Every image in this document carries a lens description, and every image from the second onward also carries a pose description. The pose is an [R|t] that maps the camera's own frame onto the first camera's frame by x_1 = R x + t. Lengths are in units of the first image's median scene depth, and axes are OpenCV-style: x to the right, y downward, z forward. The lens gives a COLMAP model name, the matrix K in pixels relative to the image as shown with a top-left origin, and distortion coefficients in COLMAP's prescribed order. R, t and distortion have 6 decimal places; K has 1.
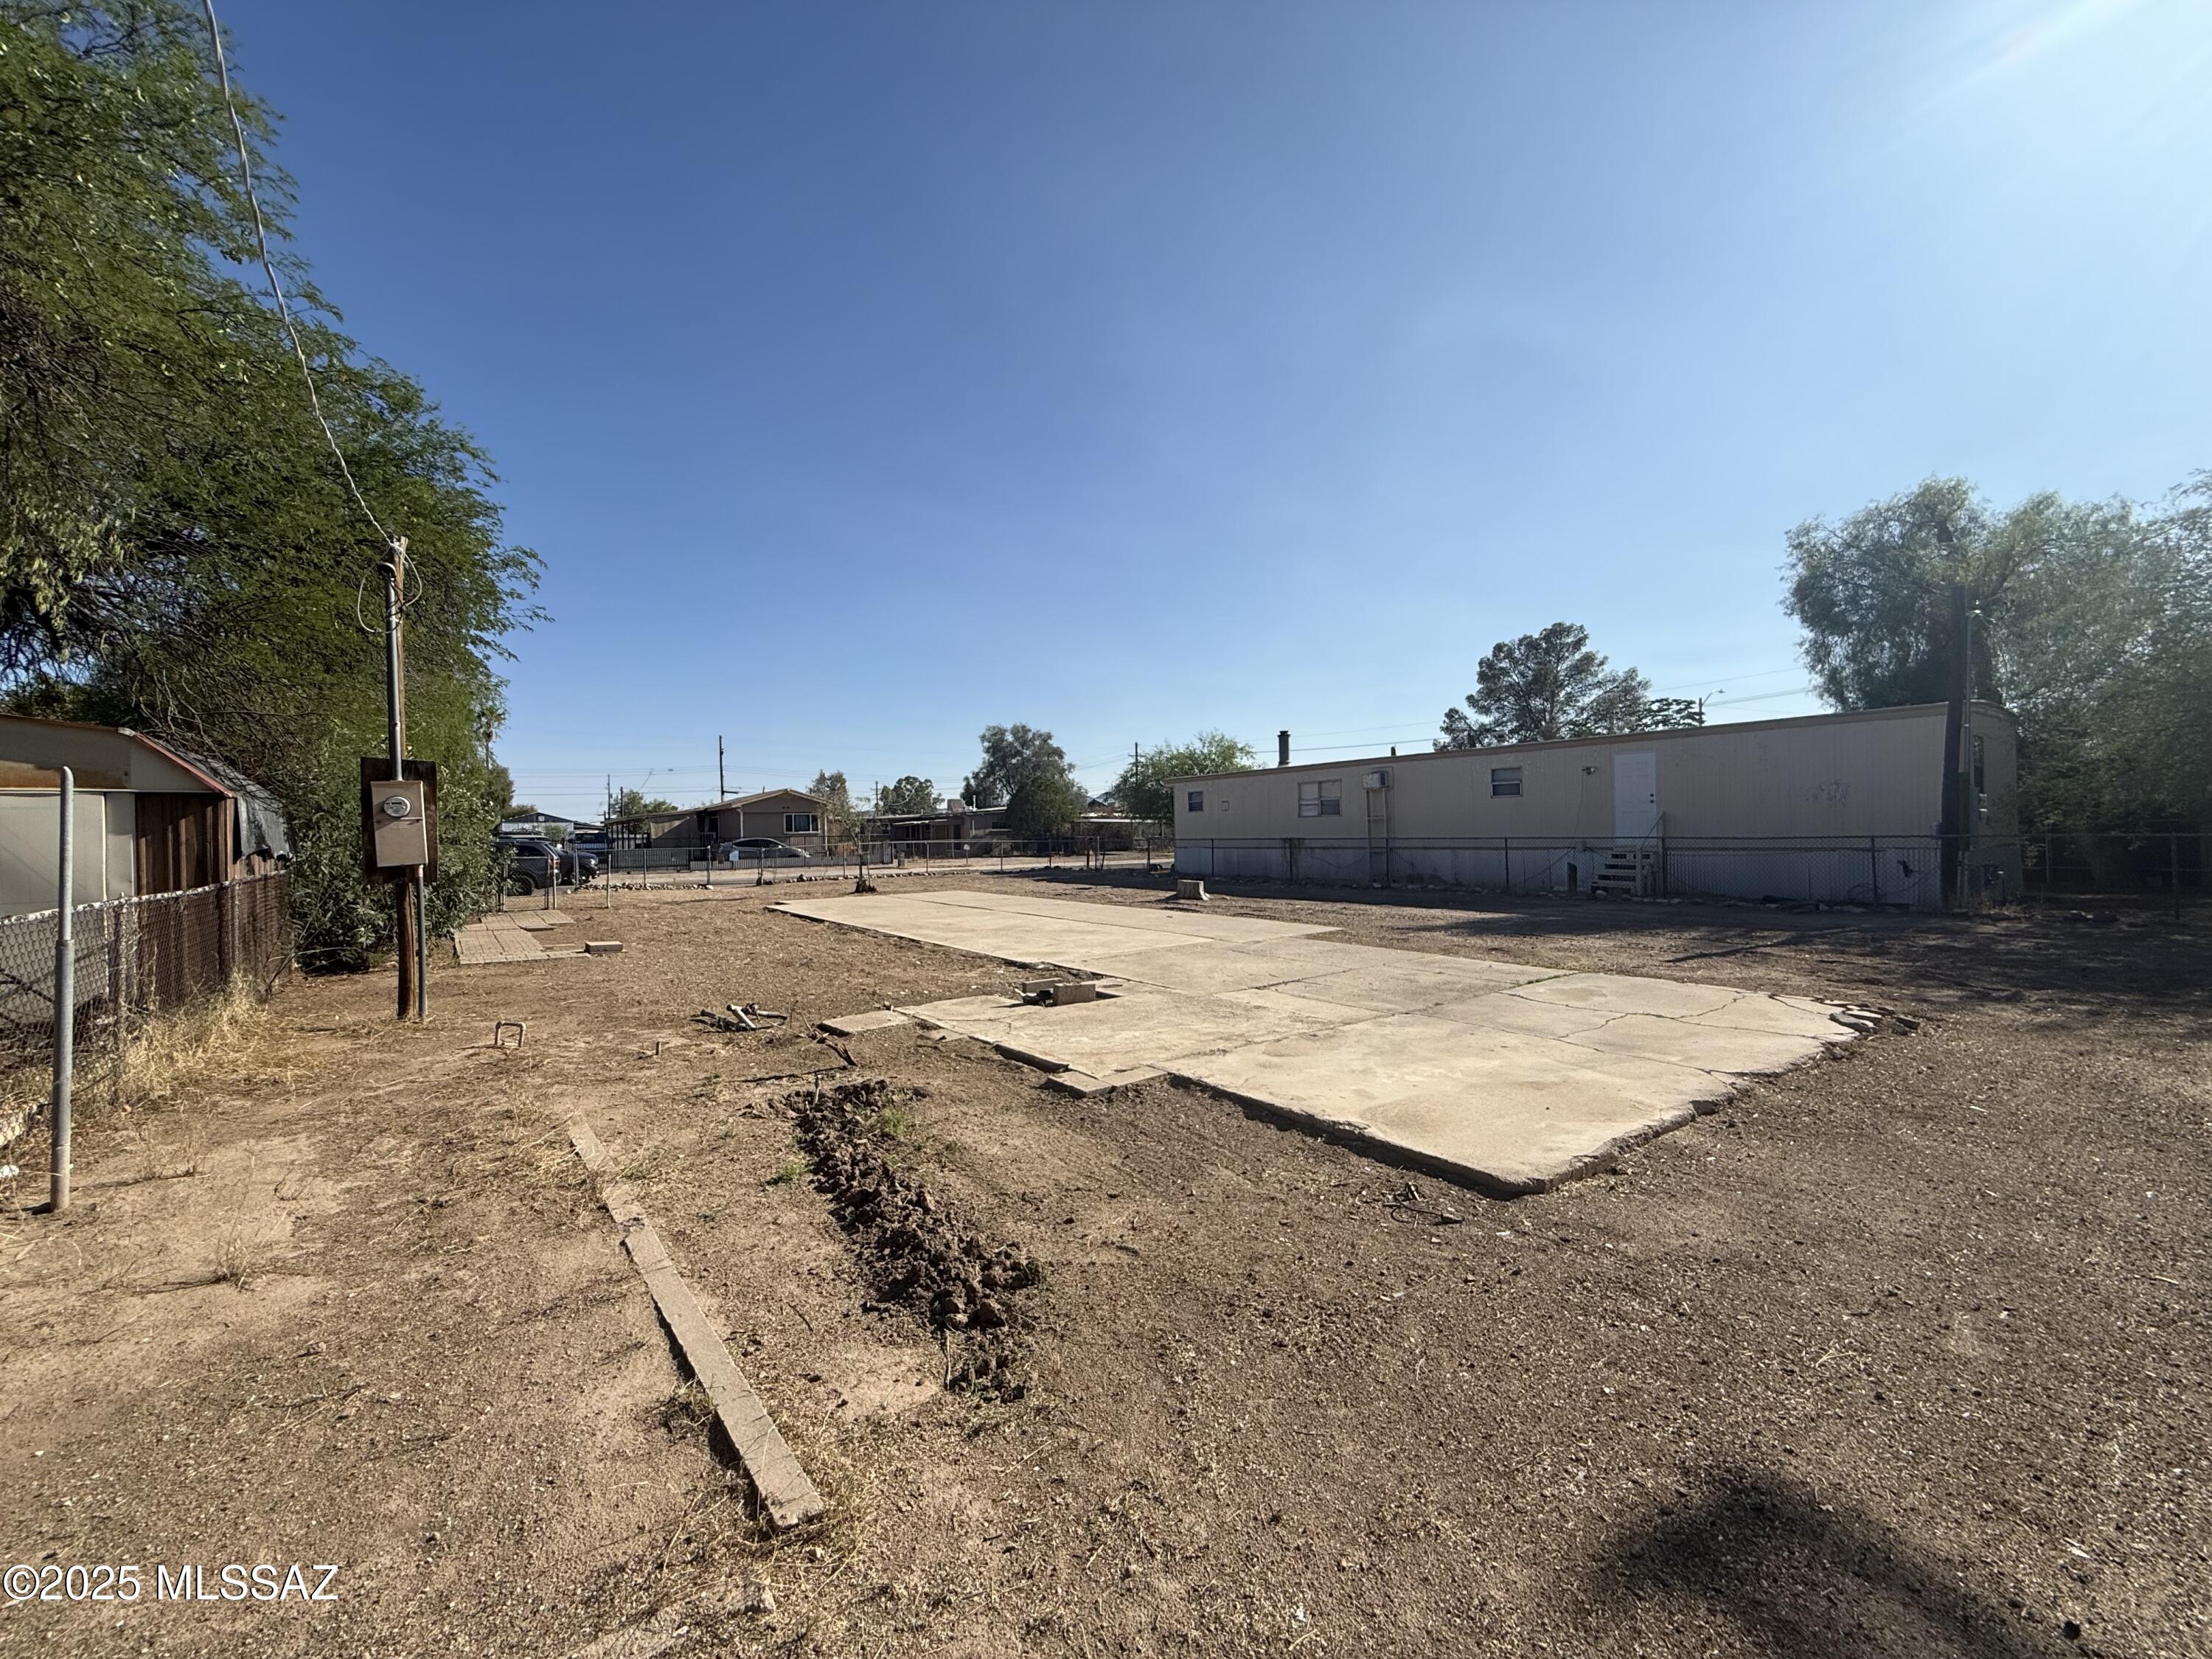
lens RADIAL K [[887.9, 0, 1110.2], [0, 887.9, 826.4], [0, 0, 1]] dist [0.000208, 0.000030]
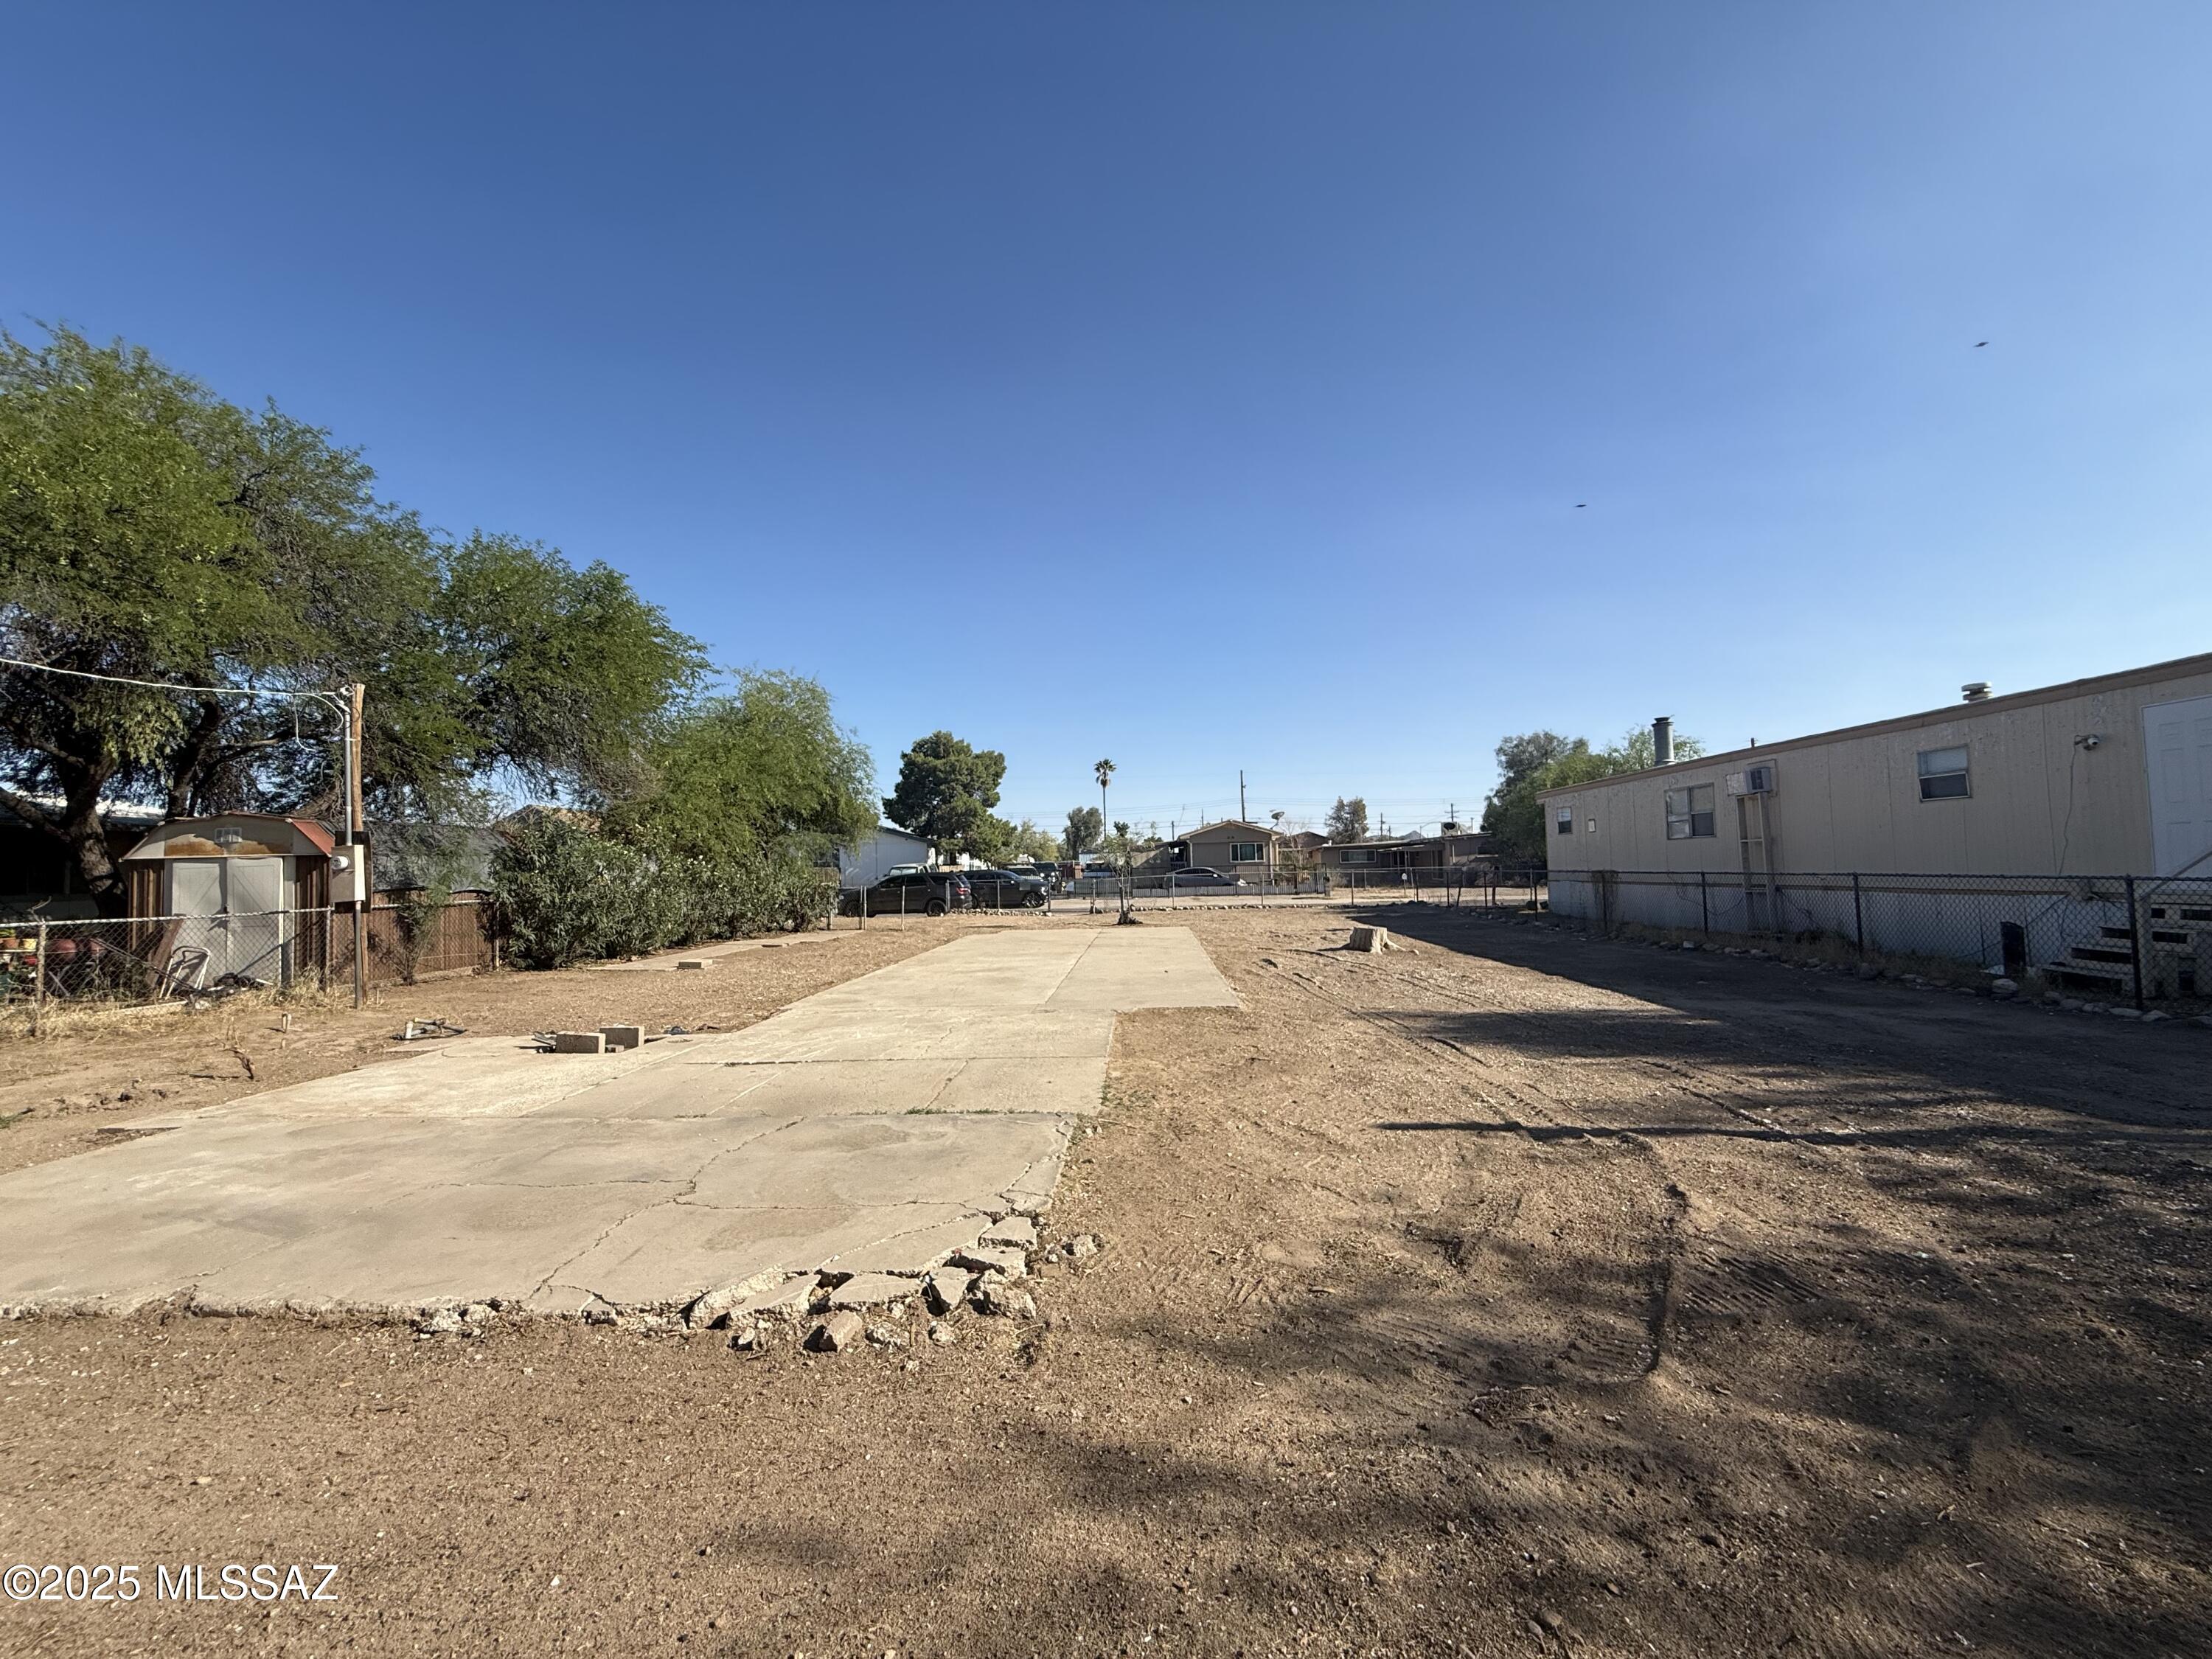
lens RADIAL K [[887.9, 0, 1100.6], [0, 887.9, 828.5], [0, 0, 1]] dist [0.000208, 0.000030]
pose [[0.768987, -0.030505, -0.638537, 0.305815], [0.014421, 0.999434, -0.030380, -0.004053], [0.639102, 0.014154, 0.768992, 0.174966]]
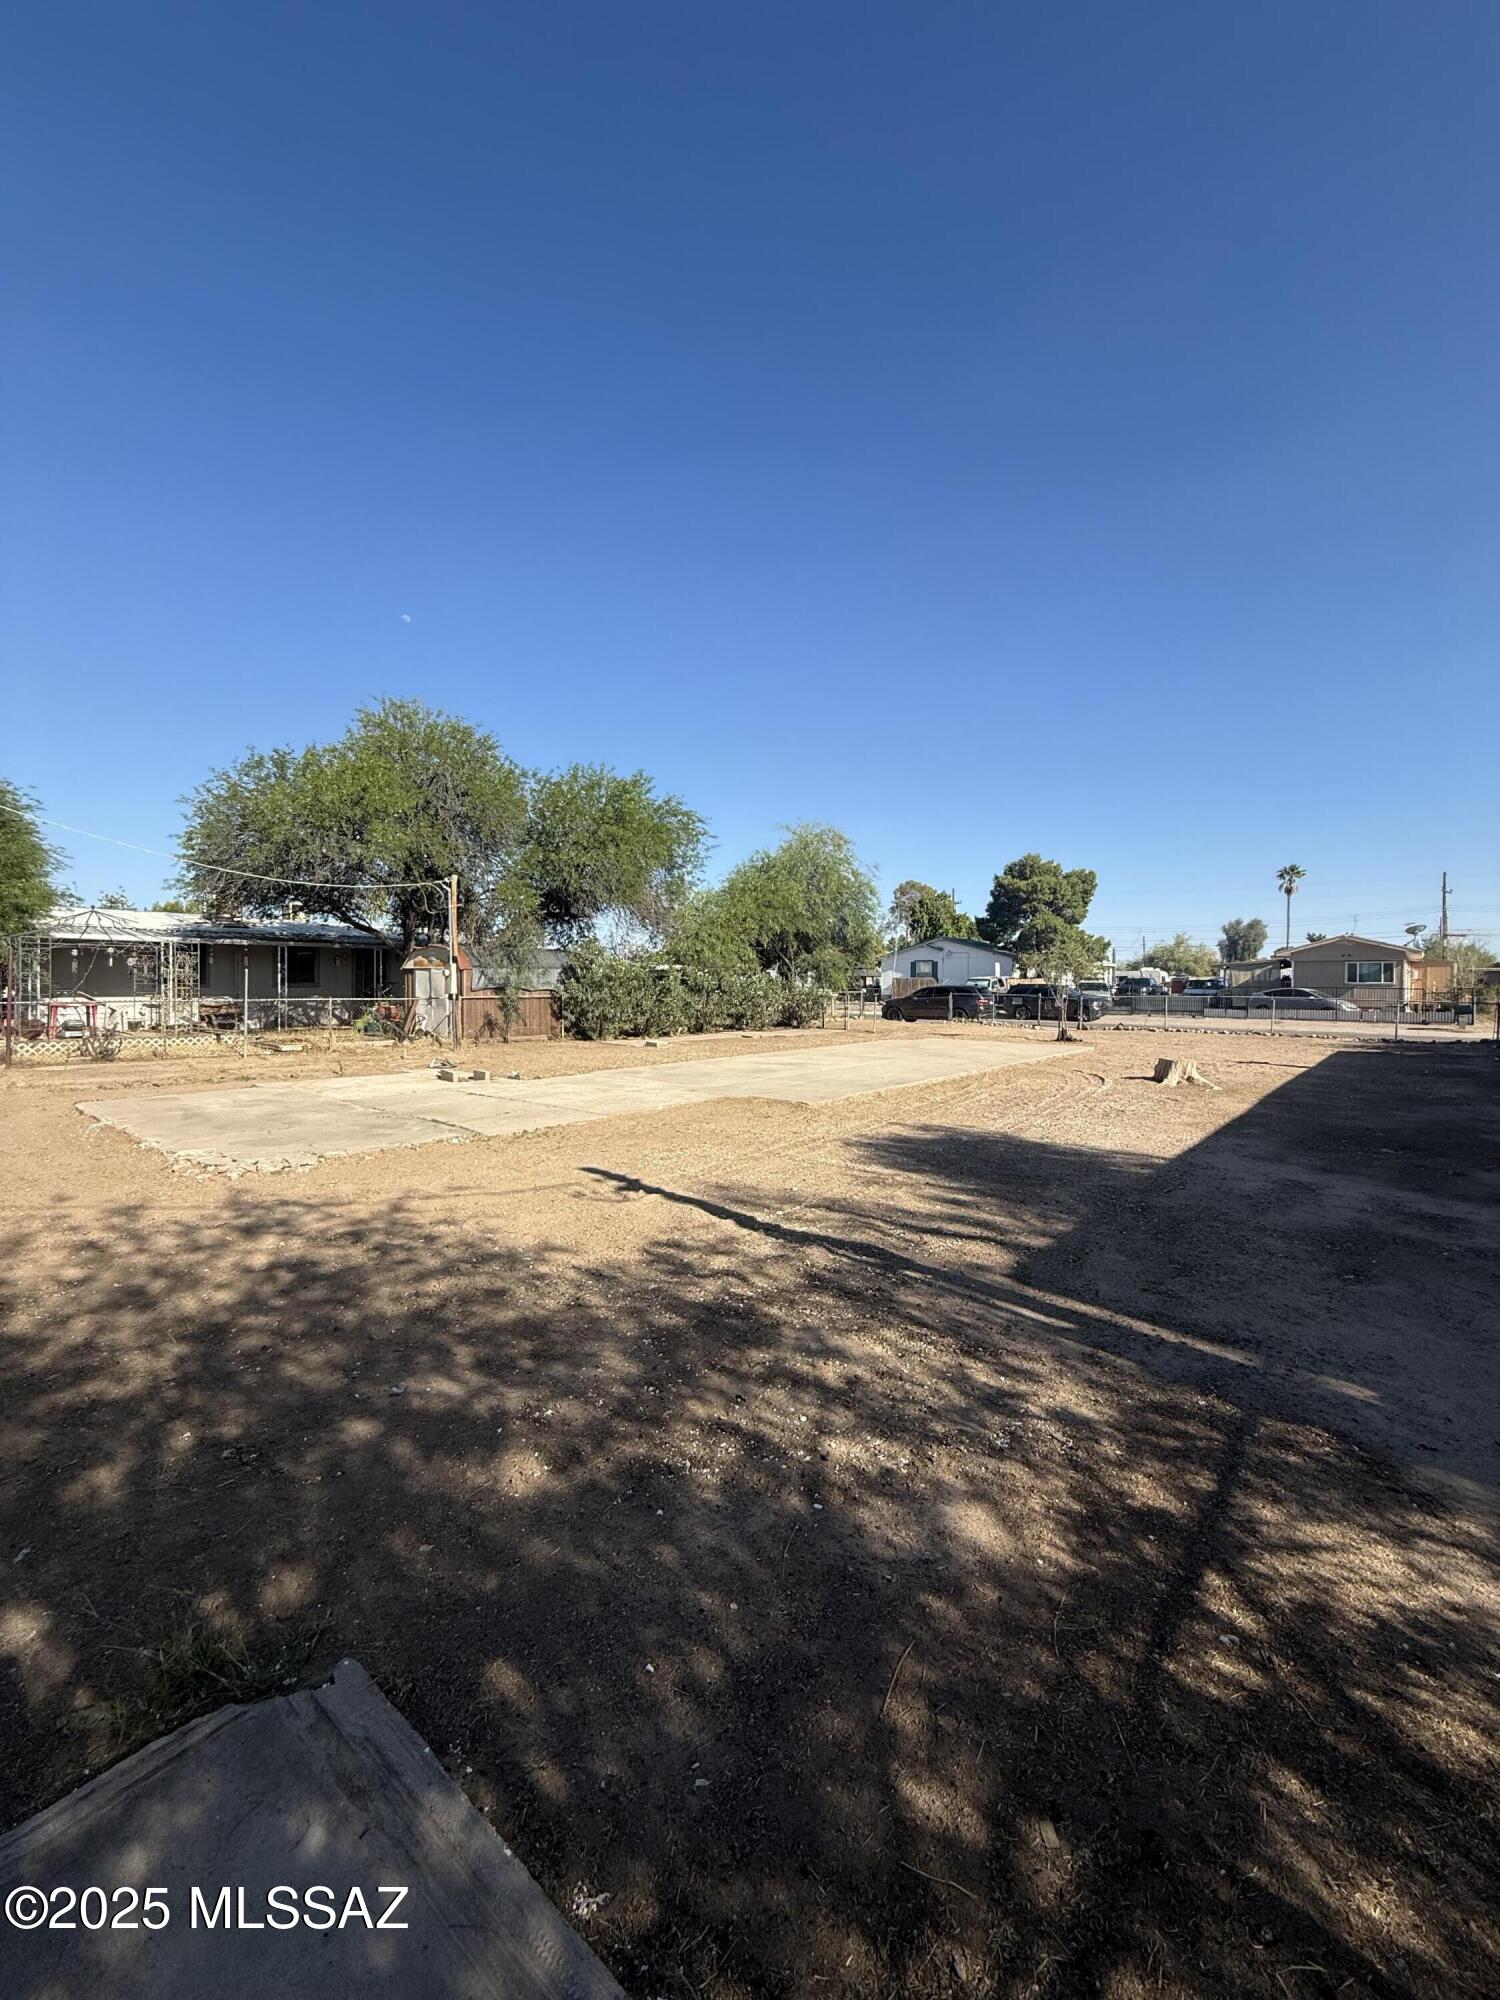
lens RADIAL K [[802.8, 0, 751.1], [0, 802.8, 993.0], [0, 0, 1]] dist [0.000208, 0.000030]
pose [[0.234327, 0.032932, -0.971600, 0.500340], [-0.004174, 0.999451, 0.032869, -0.012170], [0.972149, -0.003646, 0.234336, 0.354572]]
